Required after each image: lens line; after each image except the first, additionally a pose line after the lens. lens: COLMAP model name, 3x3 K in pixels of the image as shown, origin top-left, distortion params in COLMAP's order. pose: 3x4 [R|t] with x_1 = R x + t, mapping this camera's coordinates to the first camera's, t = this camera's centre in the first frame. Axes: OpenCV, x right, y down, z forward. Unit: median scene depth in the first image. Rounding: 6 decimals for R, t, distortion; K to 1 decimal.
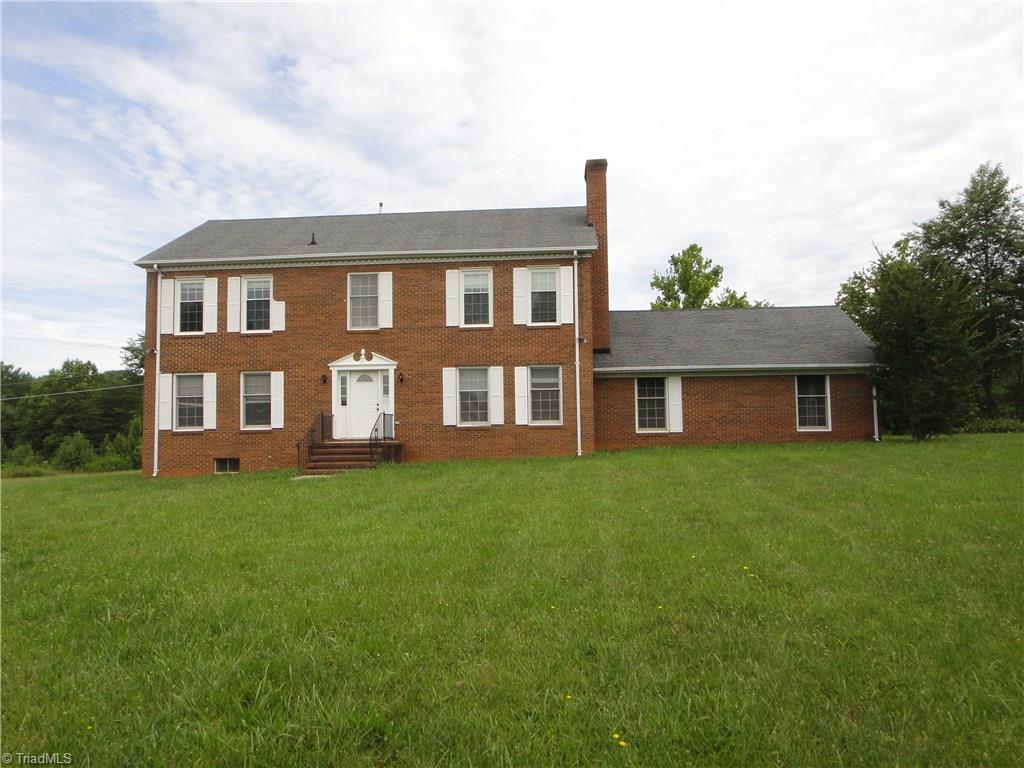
lens RADIAL K [[735.2, 0, 511.0], [0, 735.2, 387.3], [0, 0, 1]] dist [0.004490, 0.000658]
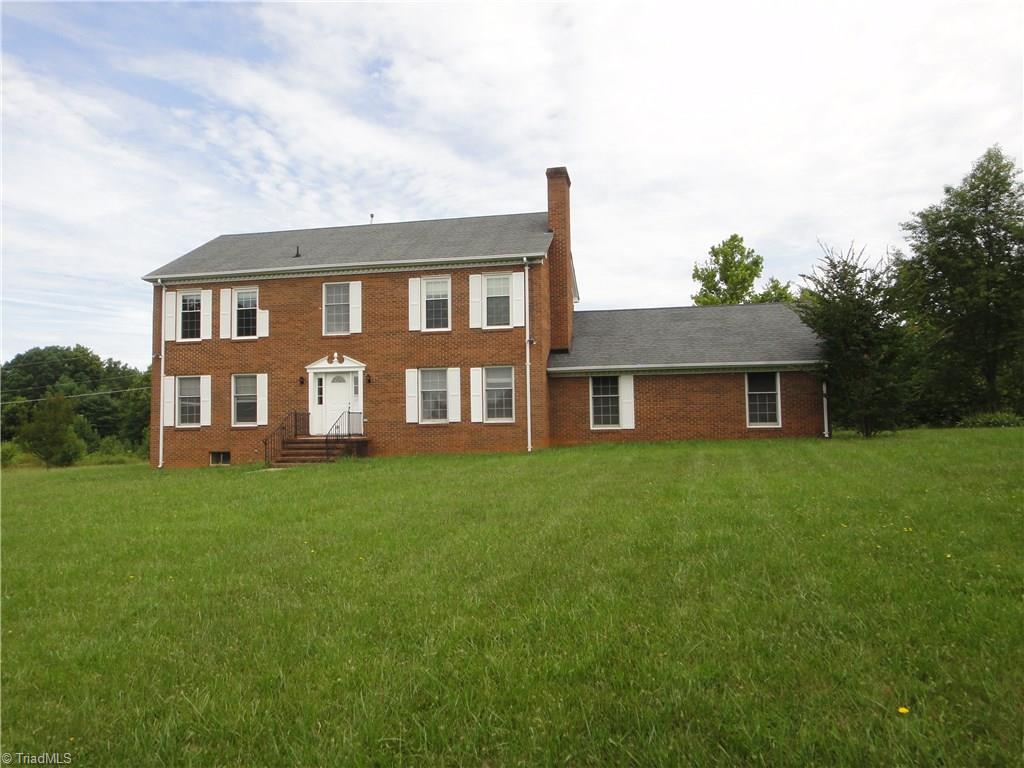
lens RADIAL K [[735.2, 0, 545.7], [0, 735.2, 382.7], [0, 0, 1]] dist [0.004490, 0.000658]
pose [[0.993362, -0.007182, -0.114804, 0.227122], [0.008603, 0.999892, 0.011883, -0.017034], [0.114707, -0.012792, 0.993317, -0.048201]]
